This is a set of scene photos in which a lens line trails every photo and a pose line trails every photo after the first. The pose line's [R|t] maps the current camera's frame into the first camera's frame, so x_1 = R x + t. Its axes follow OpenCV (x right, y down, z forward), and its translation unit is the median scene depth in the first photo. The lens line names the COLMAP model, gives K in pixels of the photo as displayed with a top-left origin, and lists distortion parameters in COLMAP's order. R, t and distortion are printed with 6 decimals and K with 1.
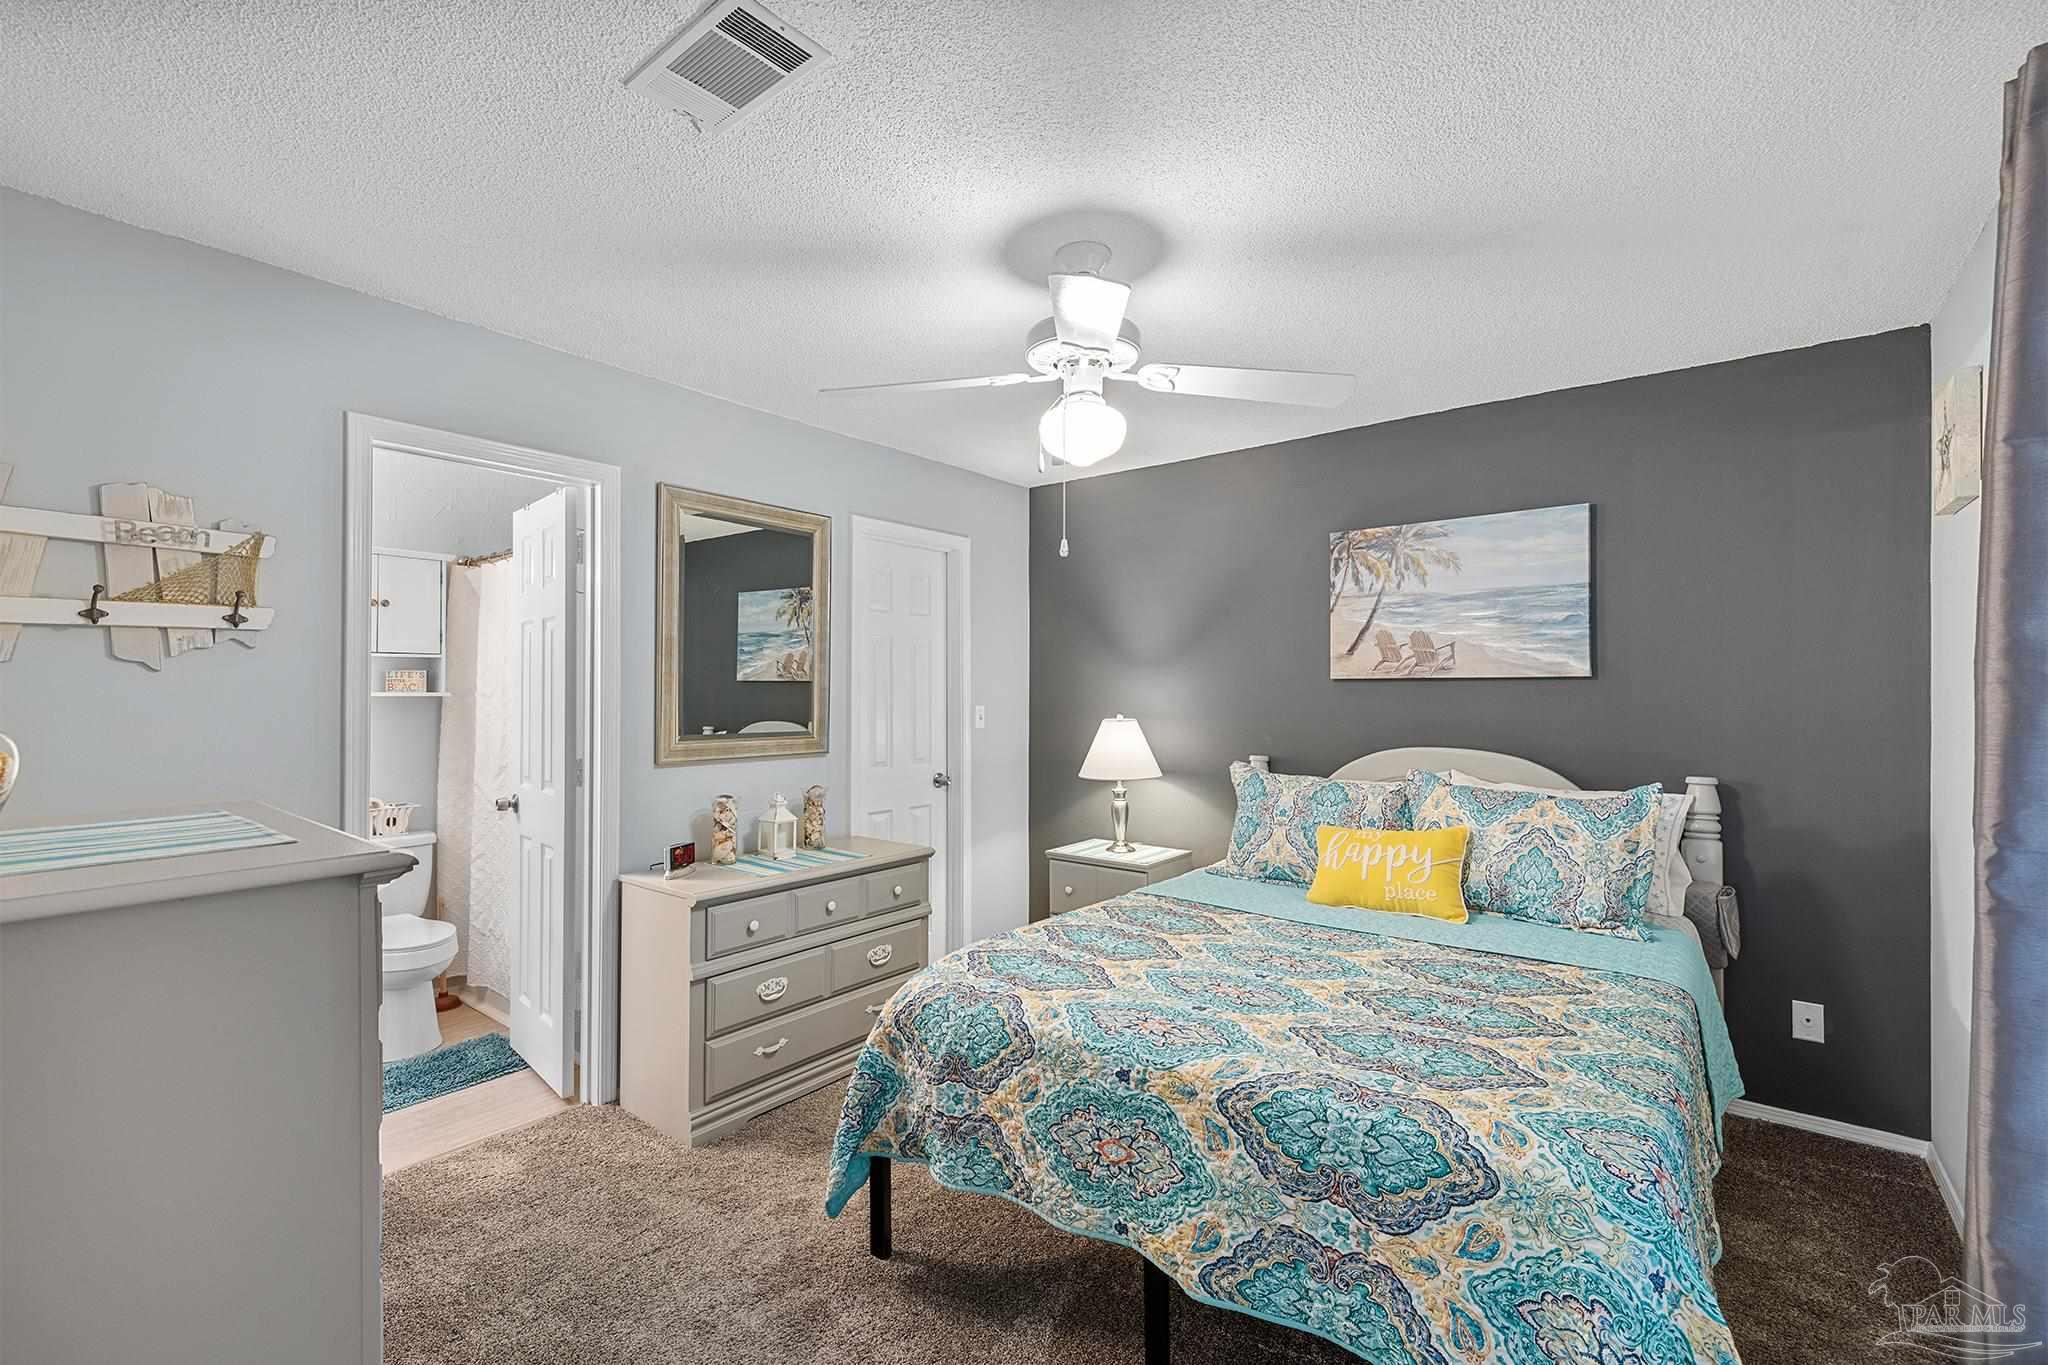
lens RADIAL K [[867.4, 0, 1019.1], [0, 867.4, 691.6], [0, 0, 1]] dist [-0.000437, 0.001945]
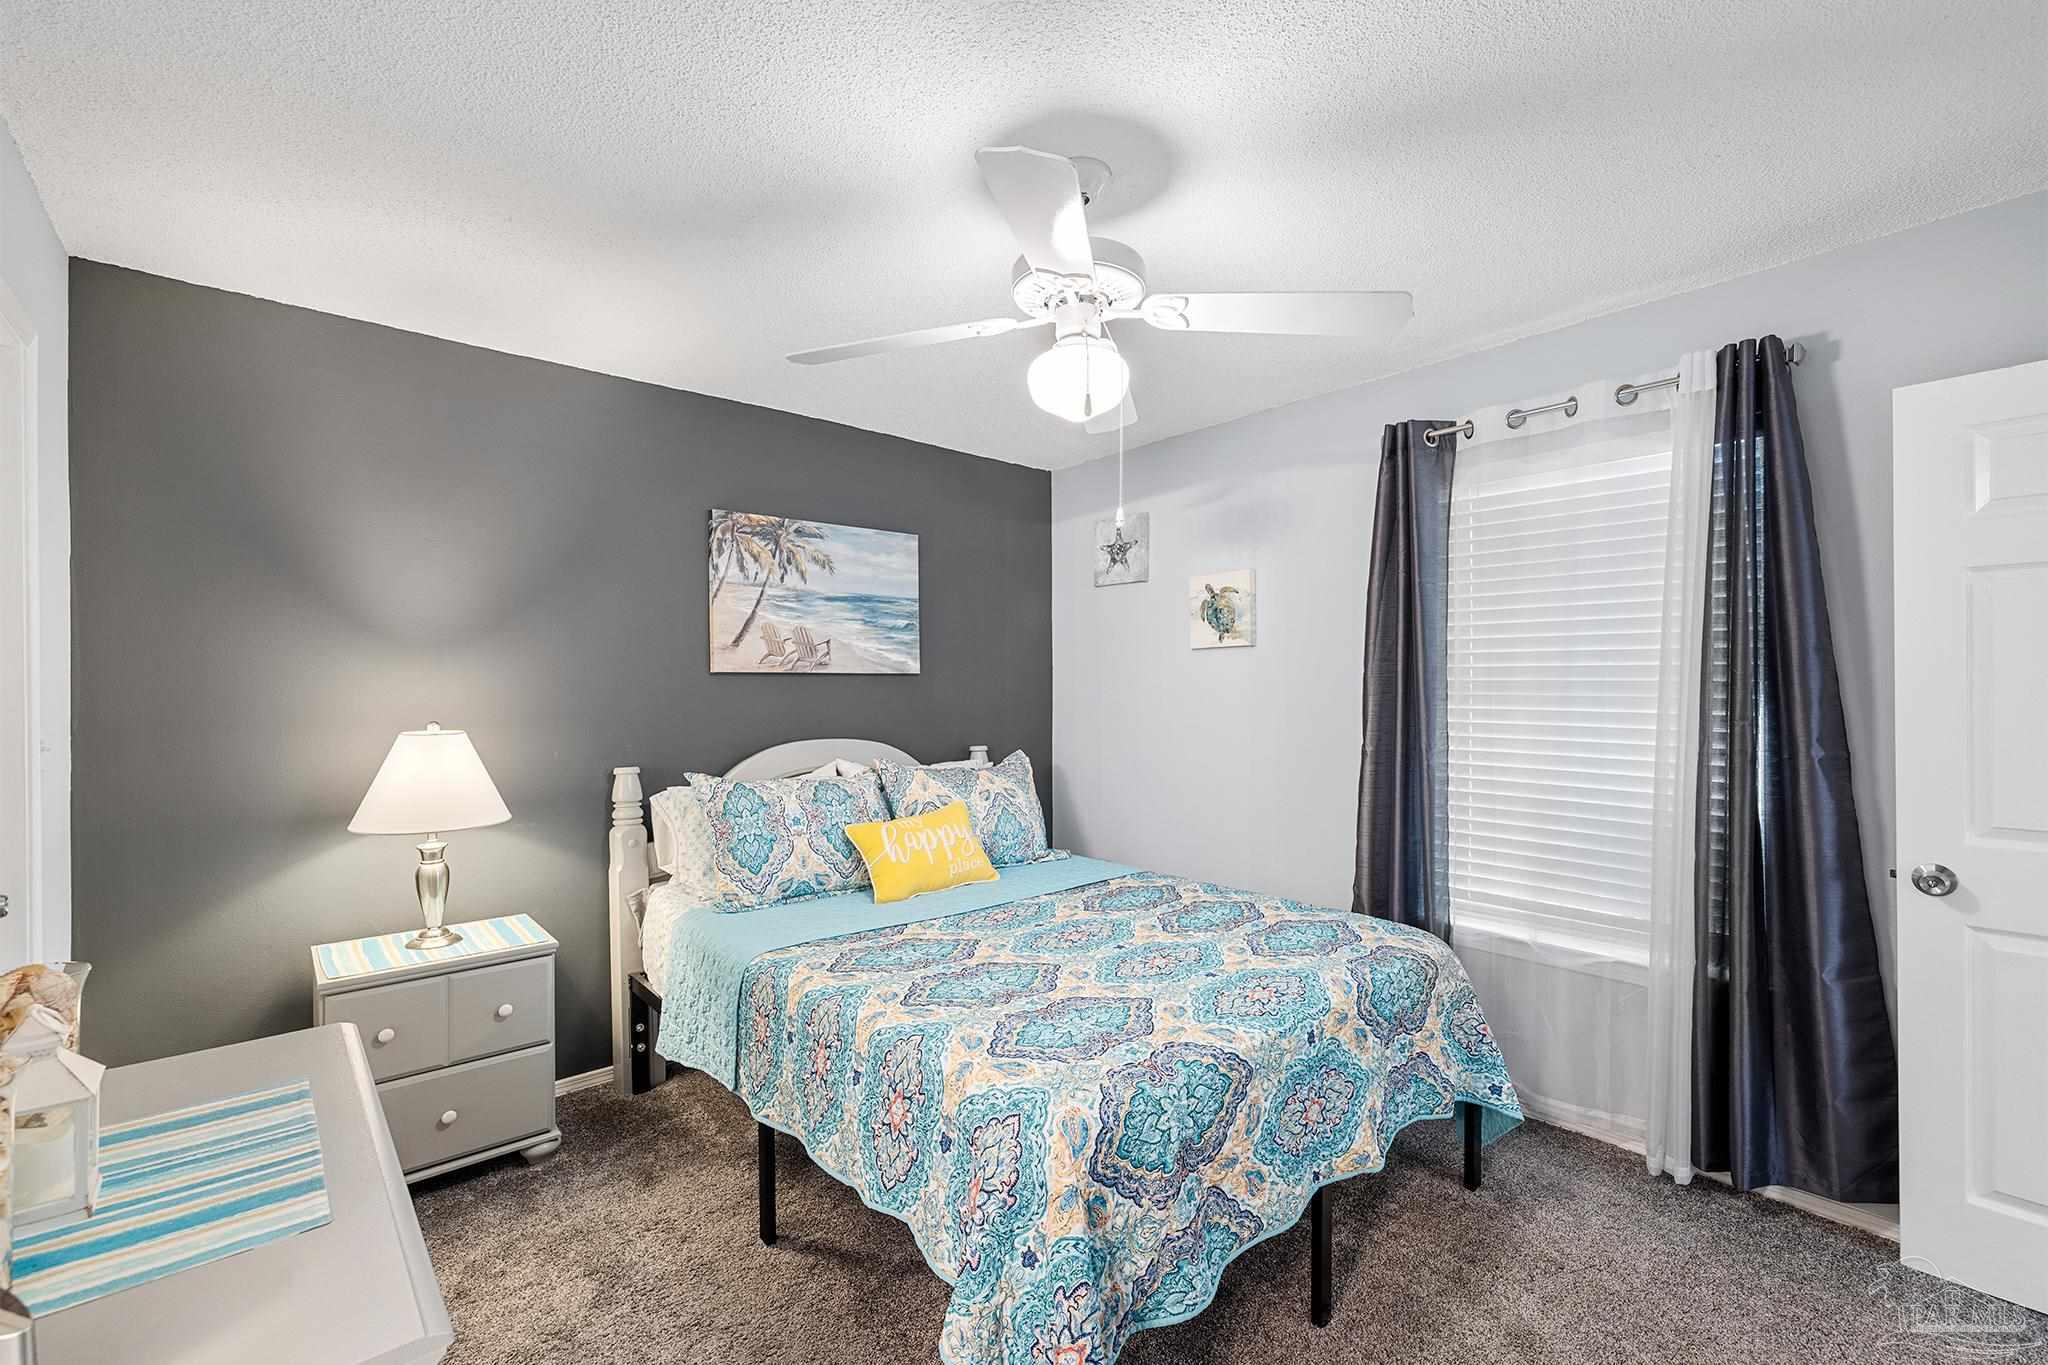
lens RADIAL K [[867.4, 0, 1013.1], [0, 867.4, 691.6], [0, 0, 1]] dist [-0.000437, 0.001945]
pose [[0.188722, -0.007519, 0.982002, -0.526685], [0.003528, 0.999969, 0.006979, 0.000235], [-0.982024, 0.002147, 0.188742, 0.603450]]
